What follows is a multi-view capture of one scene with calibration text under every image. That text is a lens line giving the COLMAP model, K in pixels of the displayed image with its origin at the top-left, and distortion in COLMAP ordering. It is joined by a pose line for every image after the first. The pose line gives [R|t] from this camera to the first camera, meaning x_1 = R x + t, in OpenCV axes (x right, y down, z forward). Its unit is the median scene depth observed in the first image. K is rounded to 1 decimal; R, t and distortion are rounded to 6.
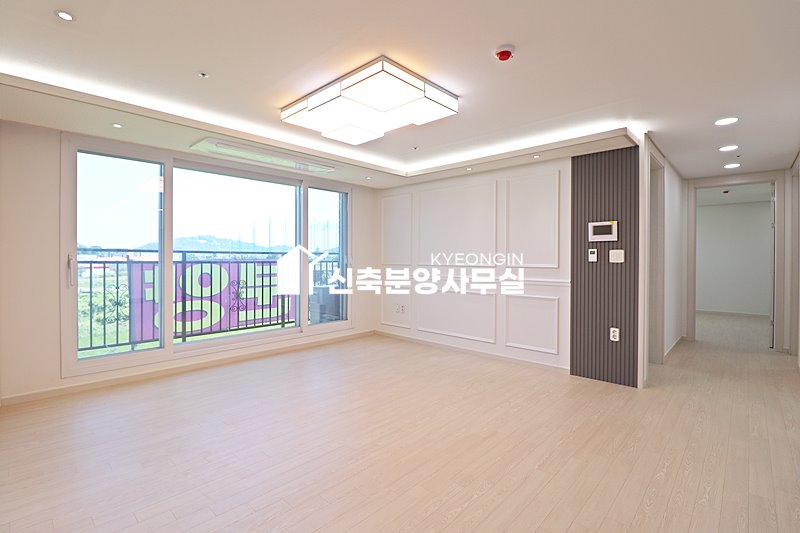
lens RADIAL K [[374.2, 0, 401.5], [0, 374.2, 261.6], [0, 0, 1]] dist [-0.000211, -0.011301]
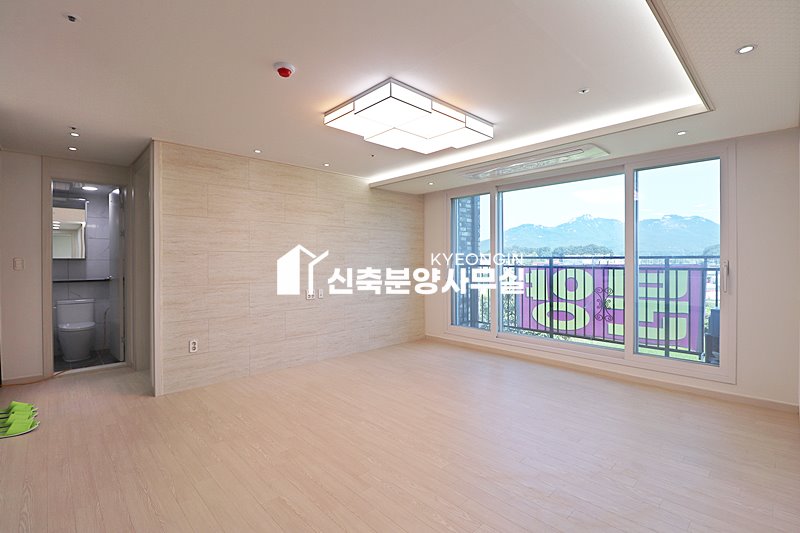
lens RADIAL K [[374.2, 0, 401.3], [0, 374.2, 260.5], [0, 0, 1]] dist [-0.000211, -0.011301]
pose [[-0.060734, -0.000628, -0.998154, 0.537983], [-0.012651, 0.999920, 0.000141, -0.011431], [0.998074, 0.012636, -0.060737, 0.576673]]
